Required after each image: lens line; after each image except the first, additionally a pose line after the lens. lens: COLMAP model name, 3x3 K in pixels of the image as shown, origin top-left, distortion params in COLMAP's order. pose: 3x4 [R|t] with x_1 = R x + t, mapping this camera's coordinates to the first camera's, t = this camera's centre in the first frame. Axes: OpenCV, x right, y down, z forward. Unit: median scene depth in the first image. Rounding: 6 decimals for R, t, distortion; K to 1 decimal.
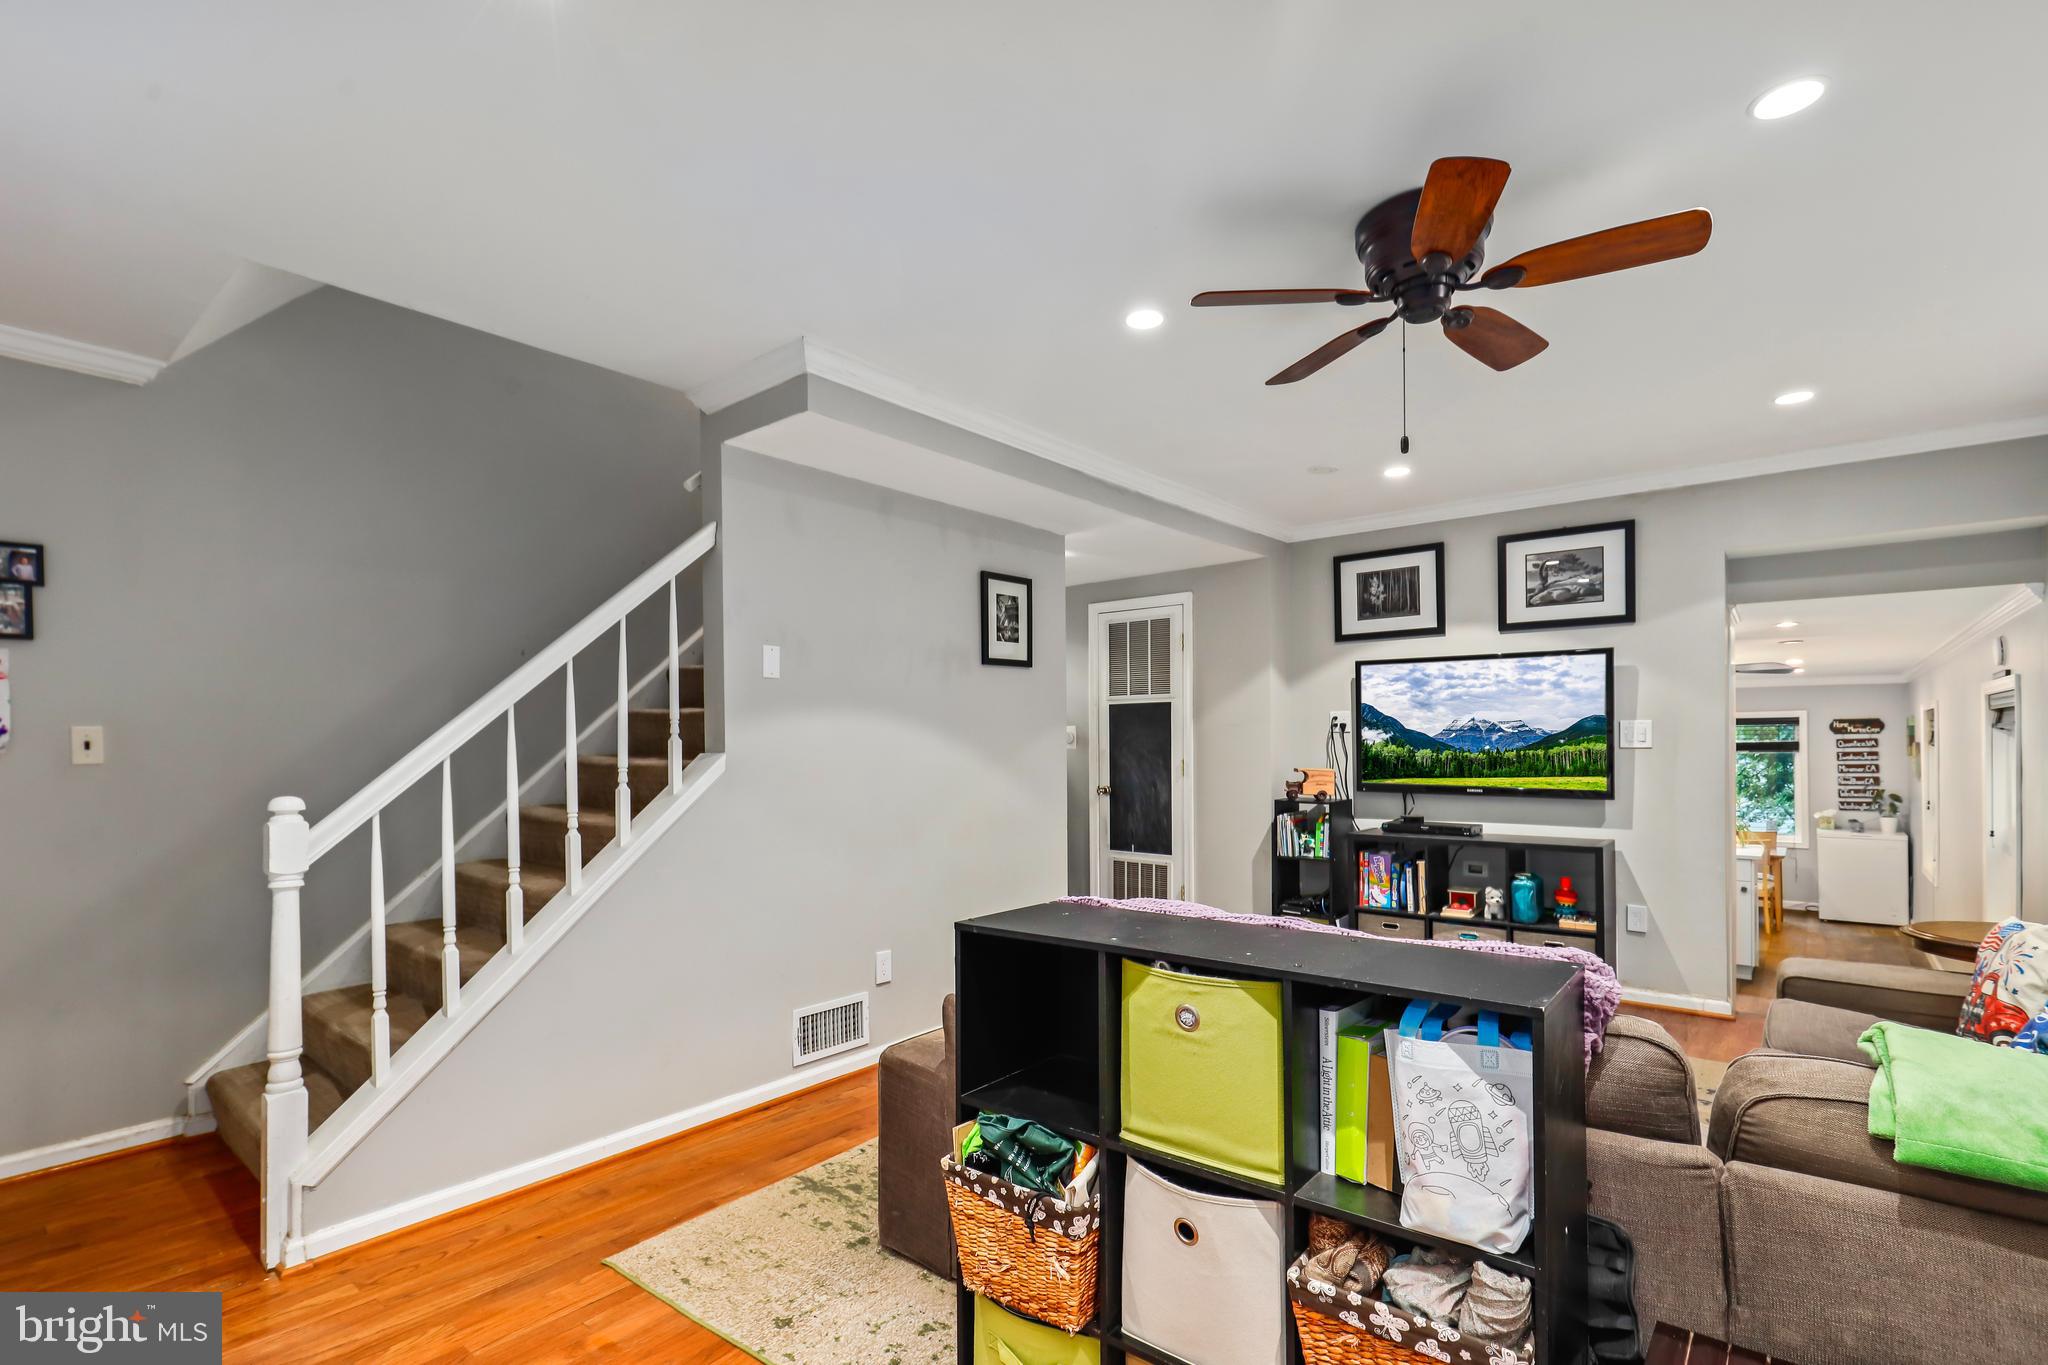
lens RADIAL K [[942.9, 0, 1006.8], [0, 942.9, 739.8], [0, 0, 1]] dist [0.001405, -0.000737]
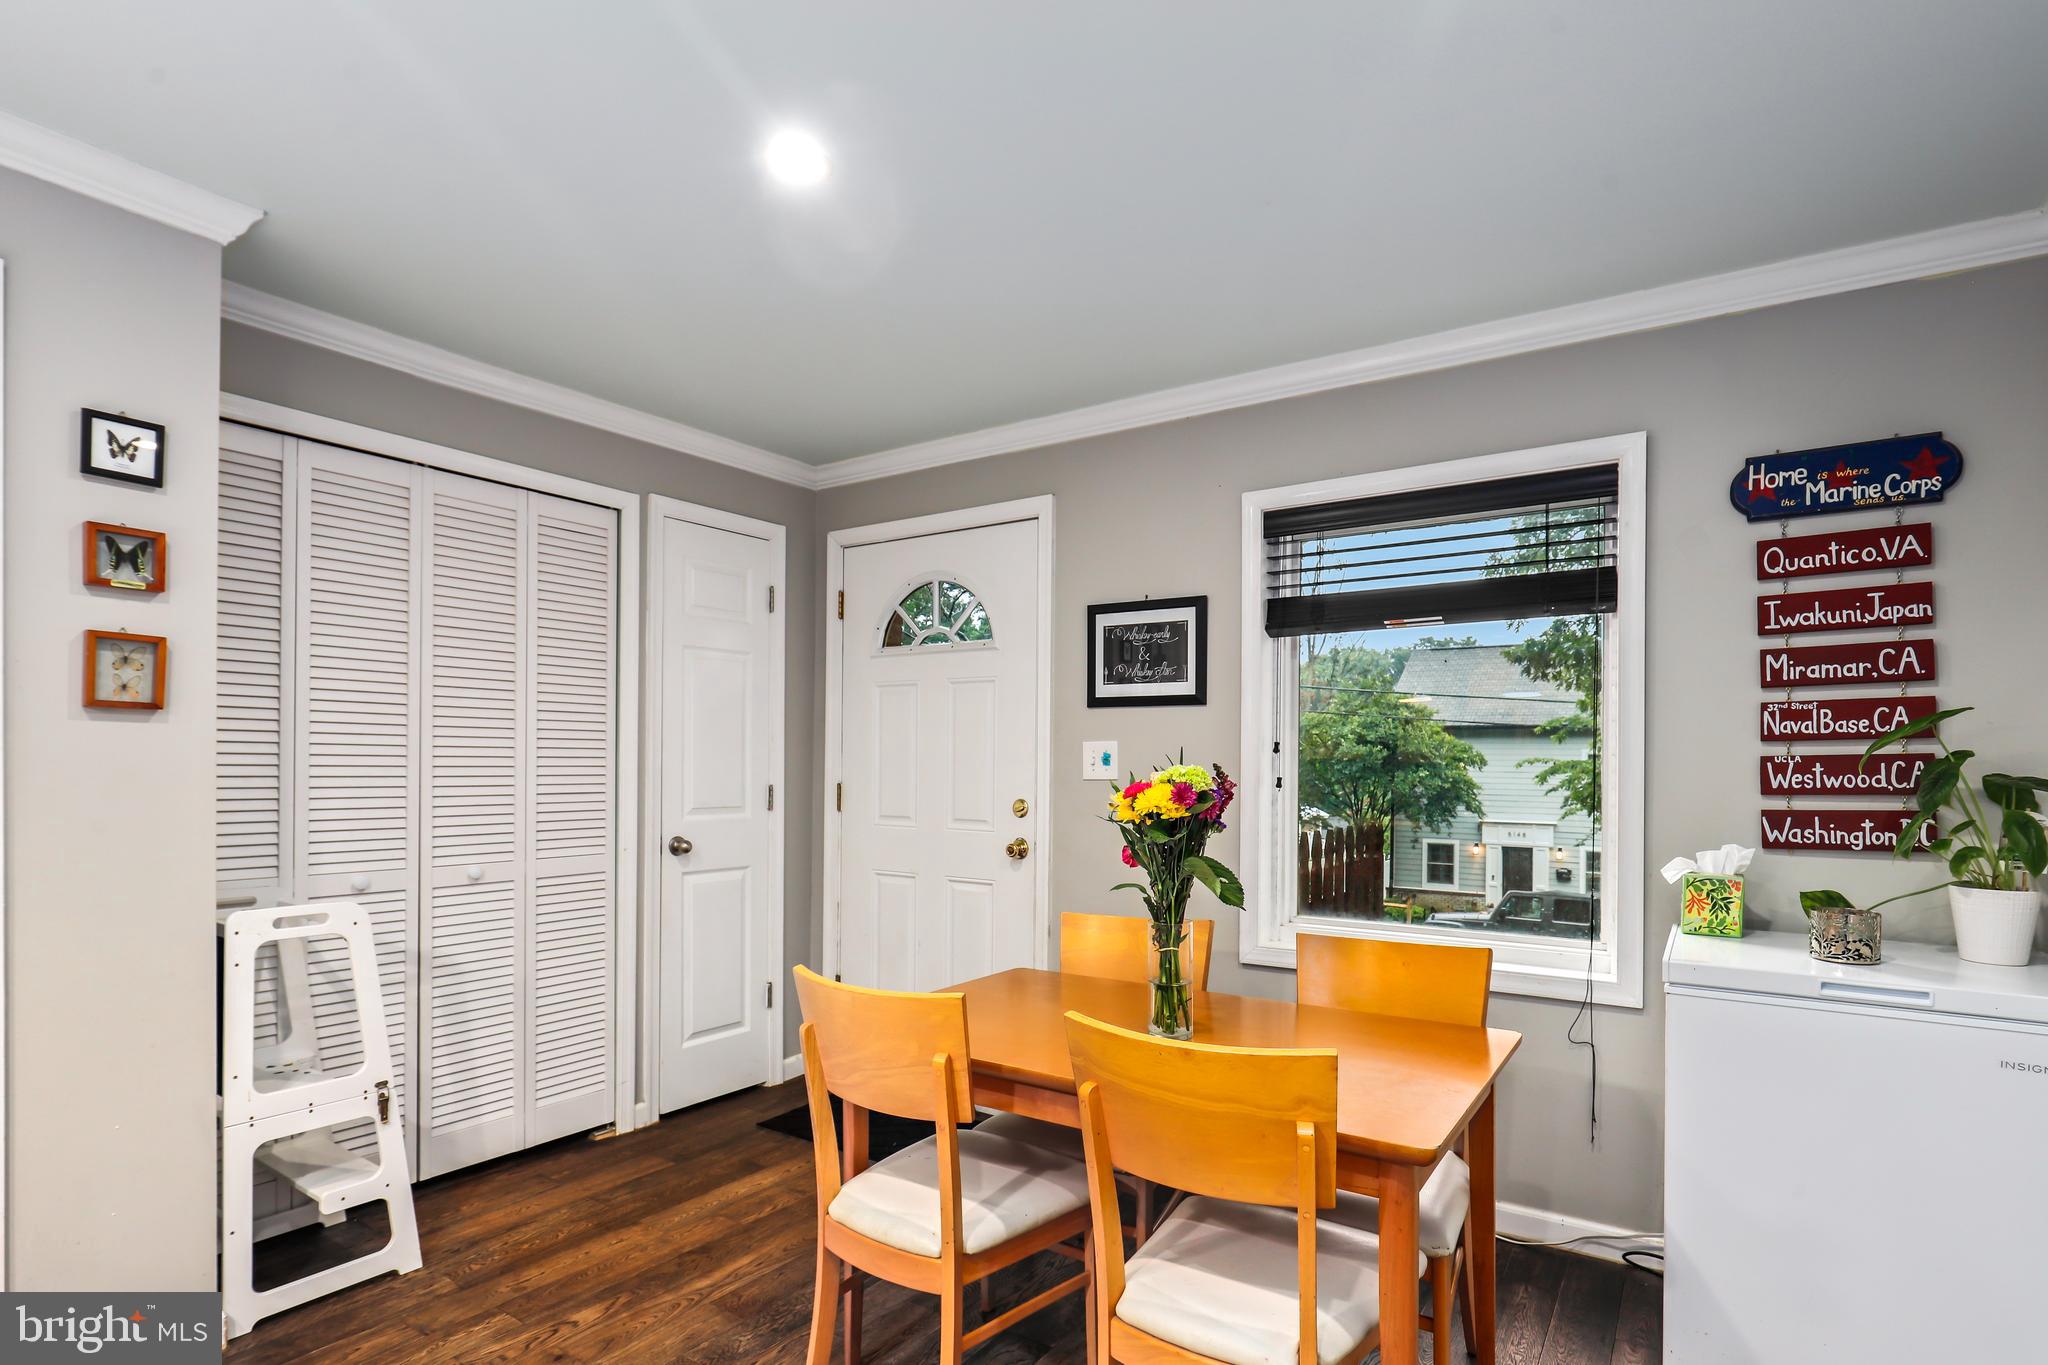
lens RADIAL K [[1055.6, 0, 978.4], [0, 1055.6, 768.1], [0, 0, 1]] dist [-0.009903, 0.001262]
pose [[0.995814, 0.014978, 0.090166, 0.674194], [-0.015858, 0.999833, 0.009047, 0.056095], [-0.090015, -0.010439, 0.995886, 0.768956]]
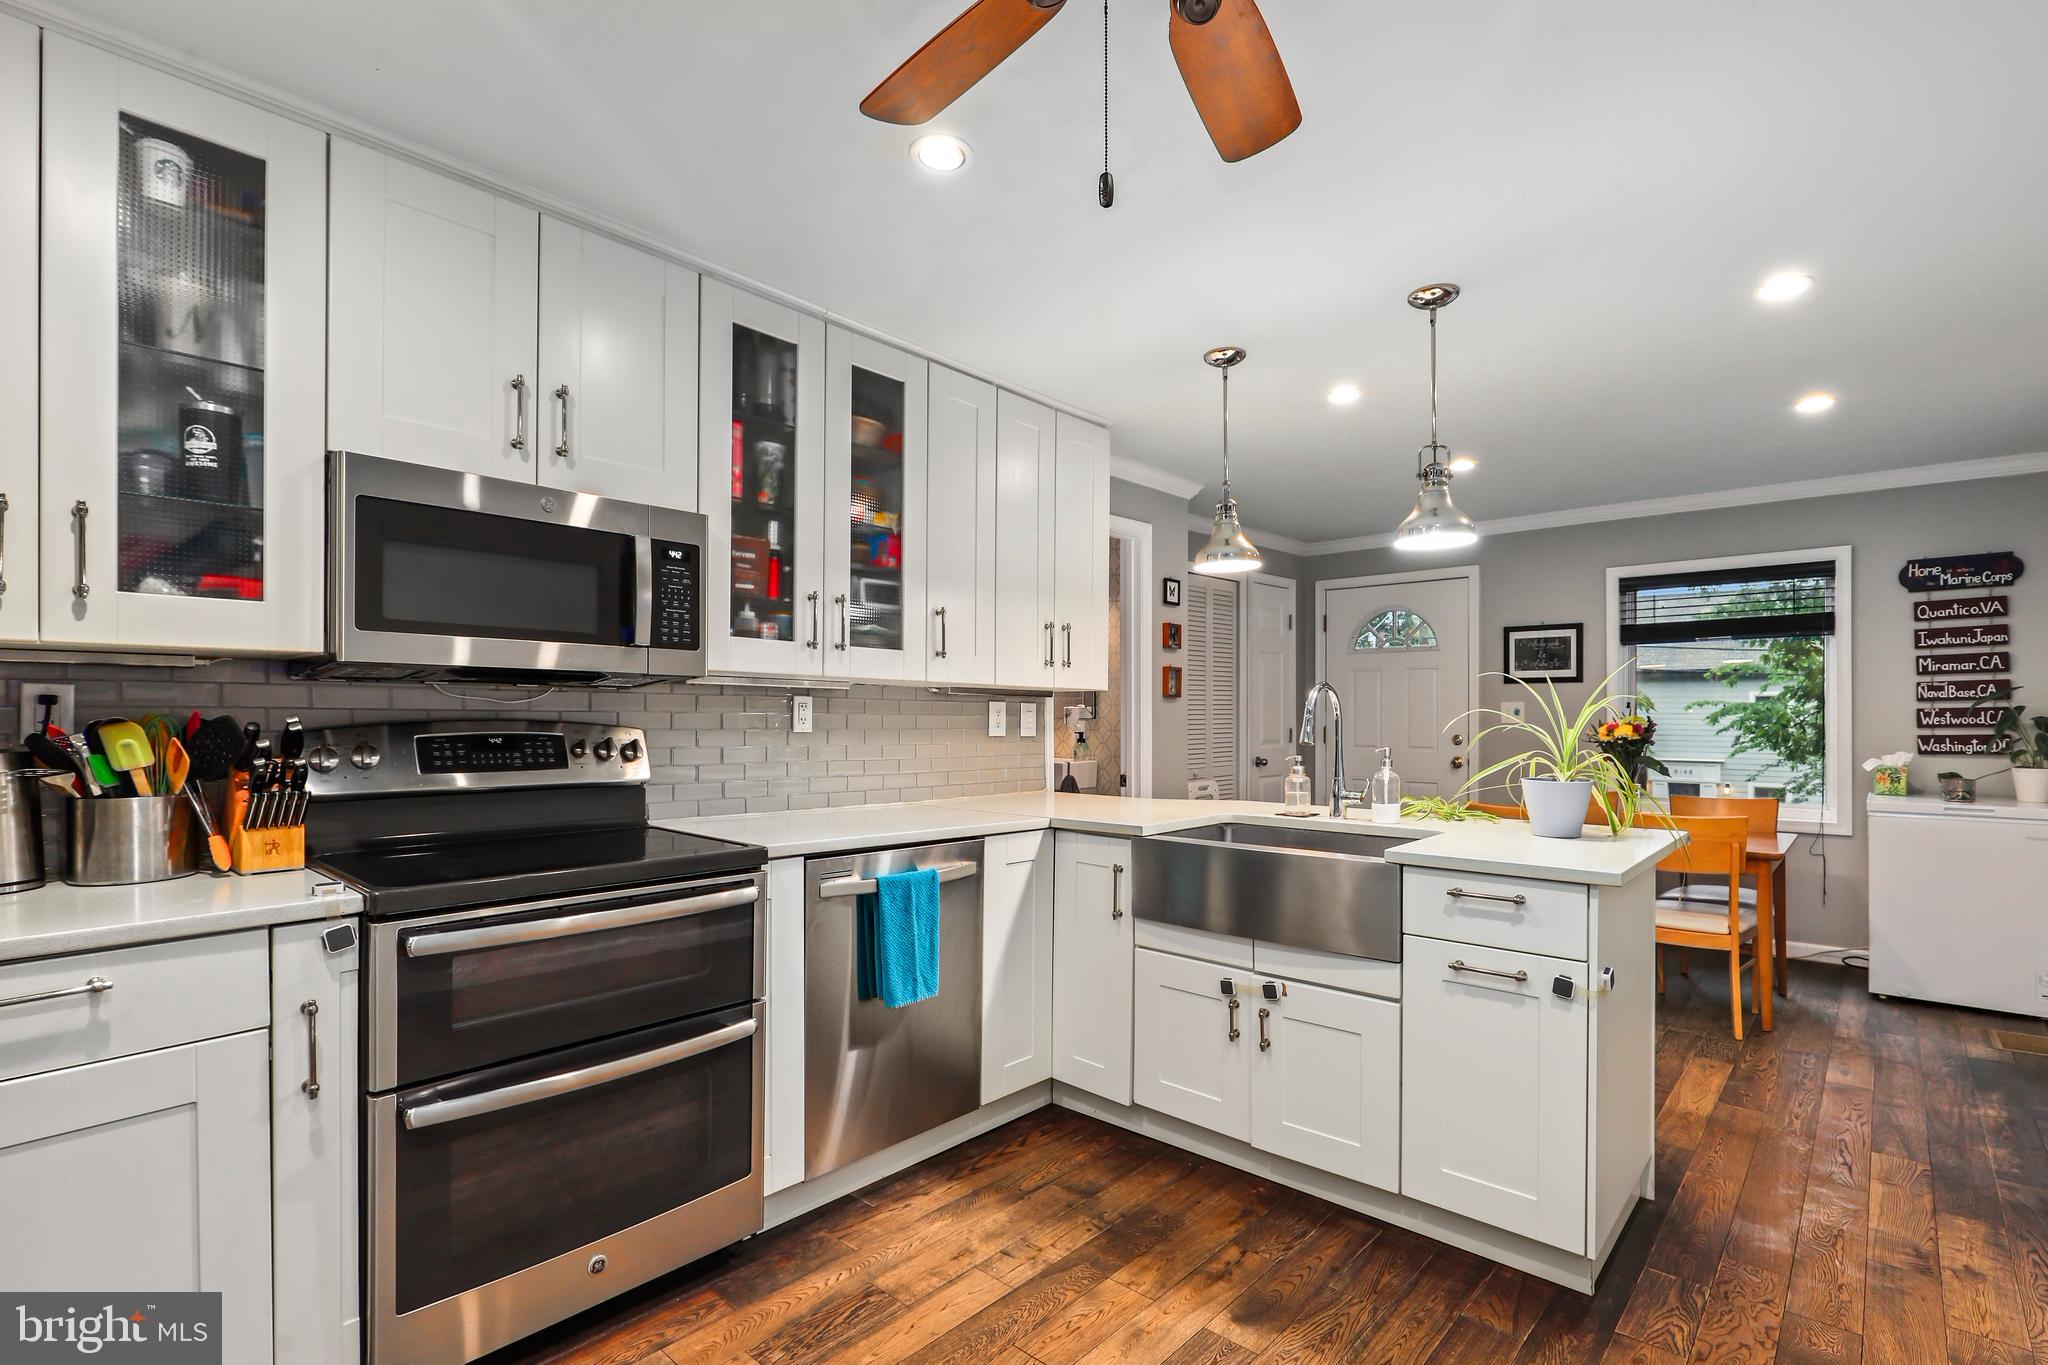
lens RADIAL K [[942.9, 0, 1029.4], [0, 942.9, 715.5], [0, 0, 1]] dist [0.001405, -0.000737]
pose [[0.999308, 0.004738, -0.036904, 0.464345], [-0.004355, 0.999936, 0.010441, 0.052876], [0.036951, -0.010273, 0.999264, 0.522447]]
